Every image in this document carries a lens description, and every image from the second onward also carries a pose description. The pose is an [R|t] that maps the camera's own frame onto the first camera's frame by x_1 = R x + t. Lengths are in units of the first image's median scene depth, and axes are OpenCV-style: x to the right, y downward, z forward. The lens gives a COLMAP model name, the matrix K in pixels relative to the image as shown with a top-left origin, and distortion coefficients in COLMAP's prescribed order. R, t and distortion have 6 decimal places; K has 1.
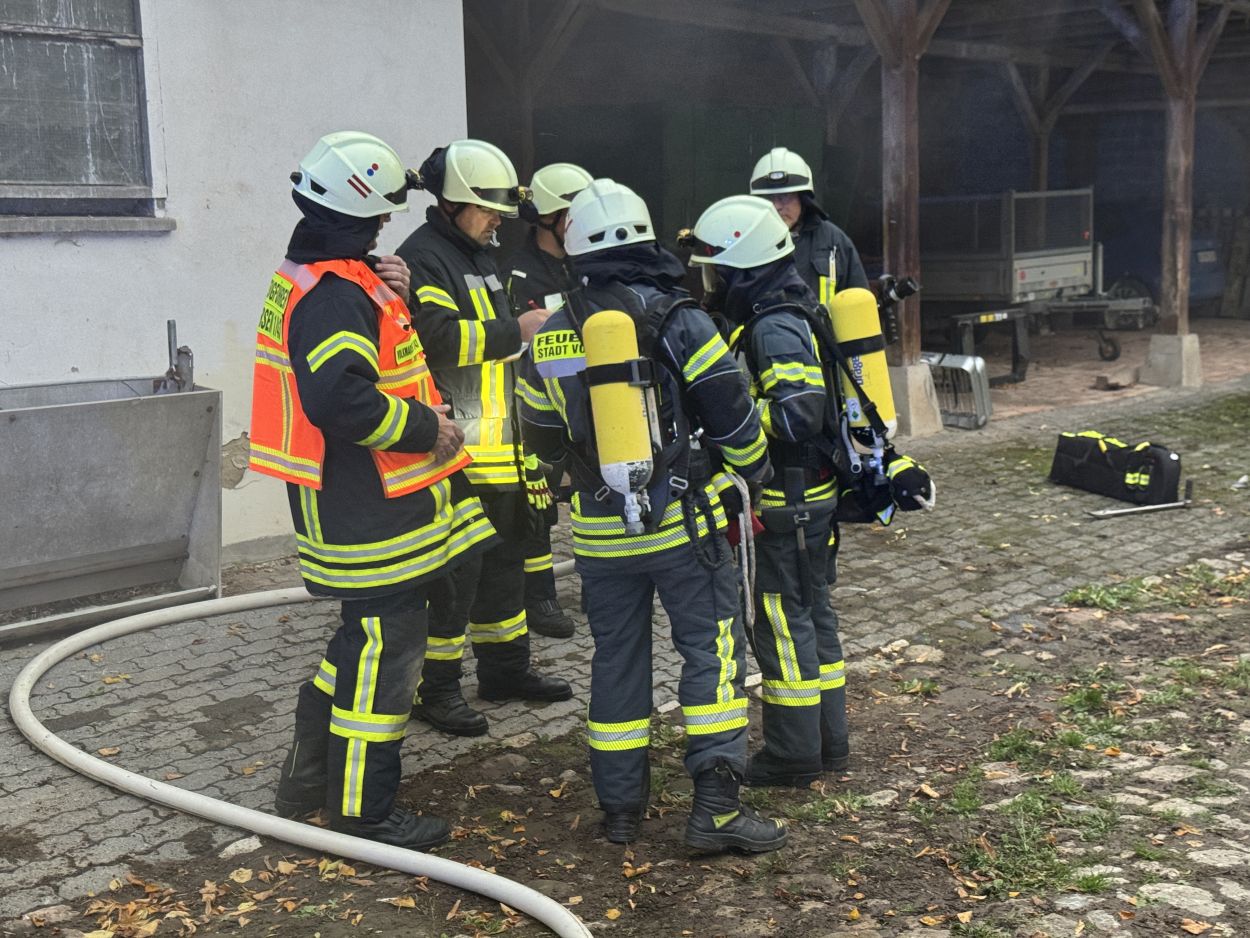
lens RADIAL K [[1862.0, 0, 625.0], [0, 1862.0, 469.0], [0, 0, 1]] dist [0.435047, -1.569413]
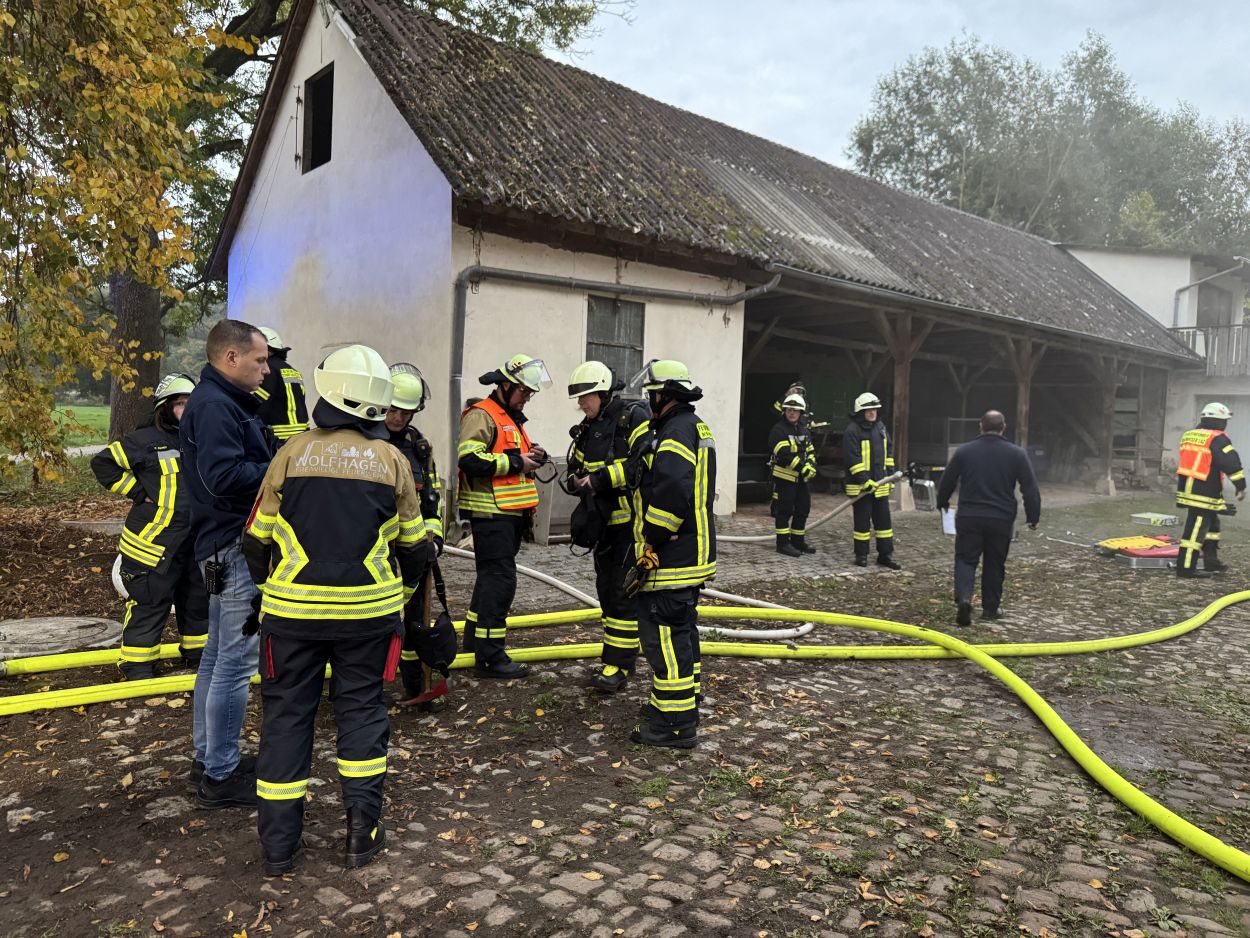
lens RADIAL K [[919.4, 0, 545.5], [0, 919.4, 494.7], [0, 0, 1]] dist [-0.003056, -0.007561]
pose [[0.976453, 0.064431, -0.205882, -0.089307], [-0.075597, 0.996038, -0.046828, 0.084726], [0.202049, 0.061290, 0.977456, -0.426400]]
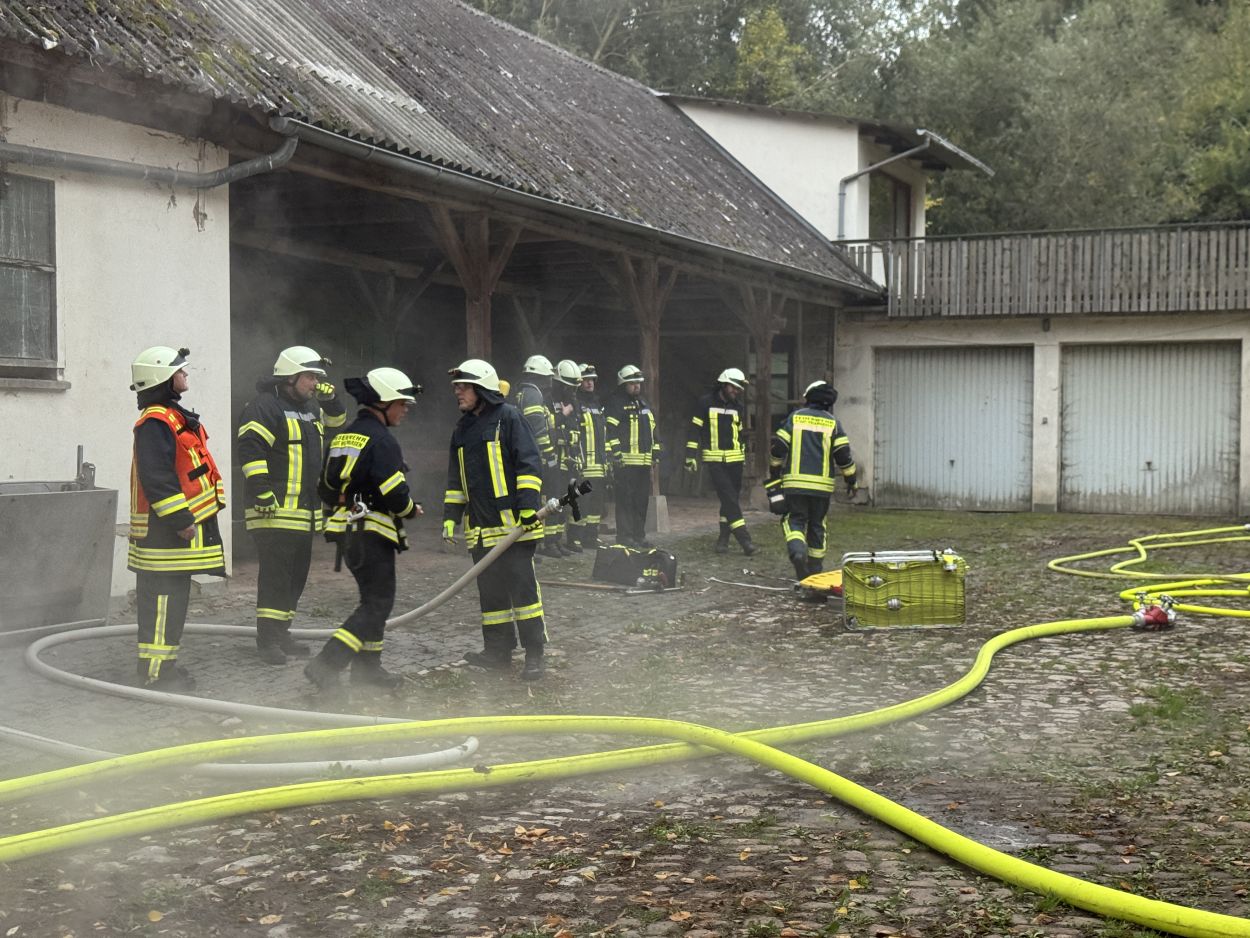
lens RADIAL K [[1862.0, 0, 625.0], [0, 1862.0, 469.0], [0, 0, 1]] dist [0.435047, -1.569413]
pose [[0.956202, 0.009662, 0.292549, -0.260079], [0.023087, 0.993852, -0.108283, 0.115720], [-0.291797, 0.110295, 0.950100, -0.584672]]
